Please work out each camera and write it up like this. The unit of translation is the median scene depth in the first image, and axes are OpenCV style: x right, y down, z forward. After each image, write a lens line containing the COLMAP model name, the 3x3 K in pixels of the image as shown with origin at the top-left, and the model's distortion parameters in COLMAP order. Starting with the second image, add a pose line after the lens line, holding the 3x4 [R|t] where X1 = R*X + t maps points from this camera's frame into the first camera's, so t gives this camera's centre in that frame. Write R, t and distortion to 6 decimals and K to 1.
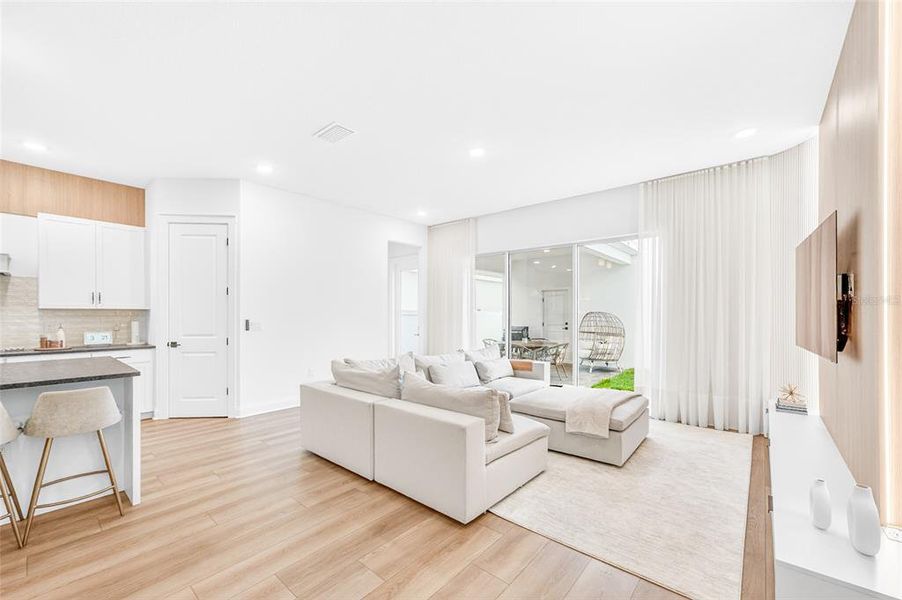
lens RADIAL K [[368.1, 0, 447.8], [0, 368.1, 312.2], [0, 0, 1]] dist [-0.010029, 0.002820]
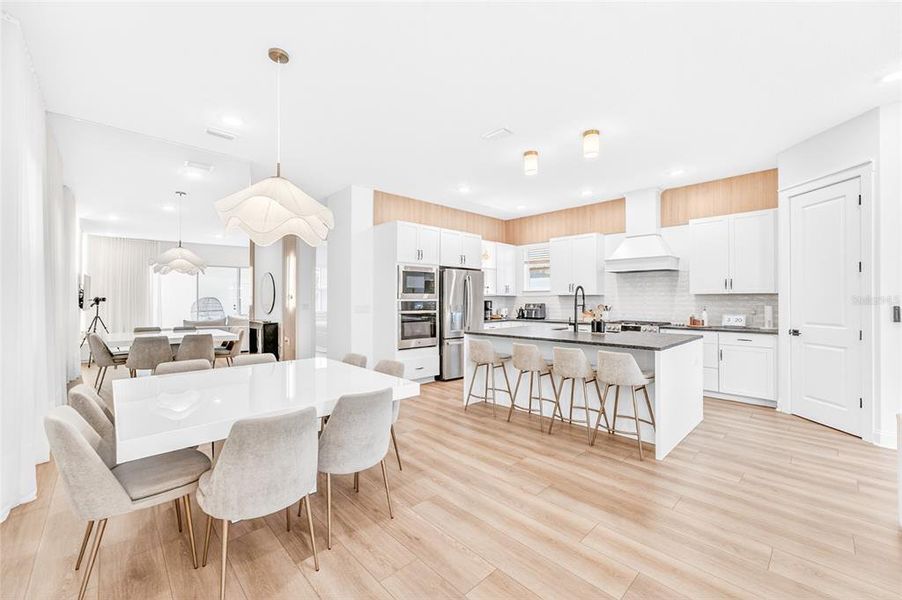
lens RADIAL K [[368.1, 0, 451.9], [0, 368.1, 297.2], [0, 0, 1]] dist [-0.010029, 0.002820]
pose [[-0.101045, -0.005210, -0.994868, 0.239806], [0.003616, 0.999978, -0.005604, 0.004983], [0.994875, -0.004164, -0.101024, 0.287137]]
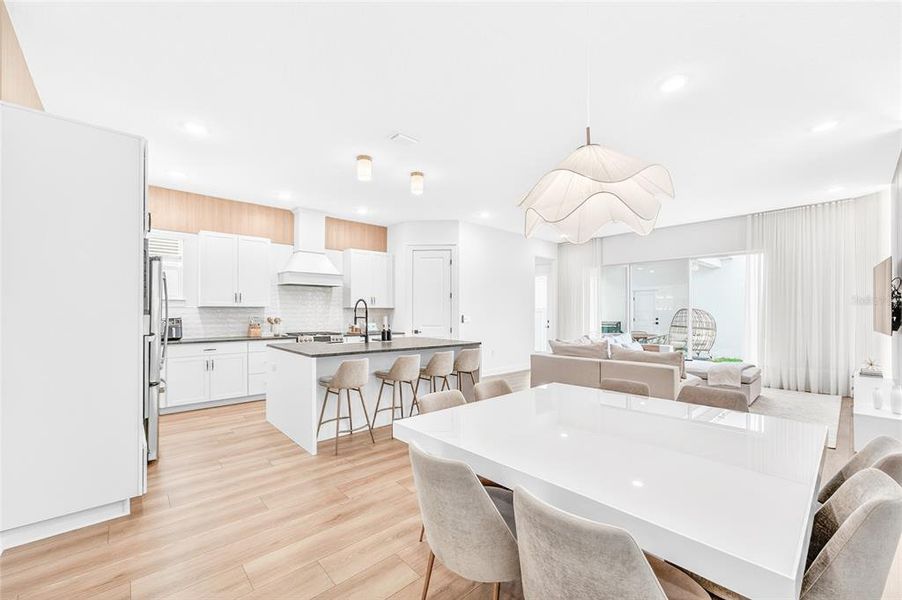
lens RADIAL K [[368.1, 0, 447.1], [0, 368.1, 309.5], [0, 0, 1]] dist [-0.010029, 0.002820]
pose [[0.991894, -0.001250, -0.127066, -0.461162], [0.001219, 0.999999, -0.000322, -0.000213], [0.127066, 0.000165, 0.991894, -0.548891]]
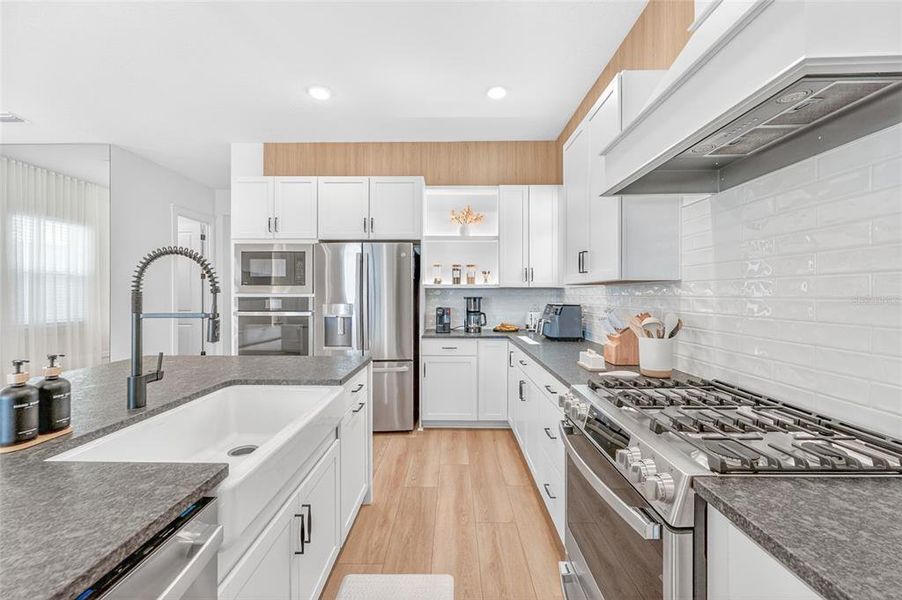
lens RADIAL K [[368.1, 0, 433.6], [0, 368.1, 294.9], [0, 0, 1]] dist [-0.010029, 0.002820]
pose [[-0.774760, 0.000087, -0.632256, -0.813018], [0.001105, 0.999999, -0.001217, 0.007745], [0.632255, -0.001642, -0.774759, 0.917487]]
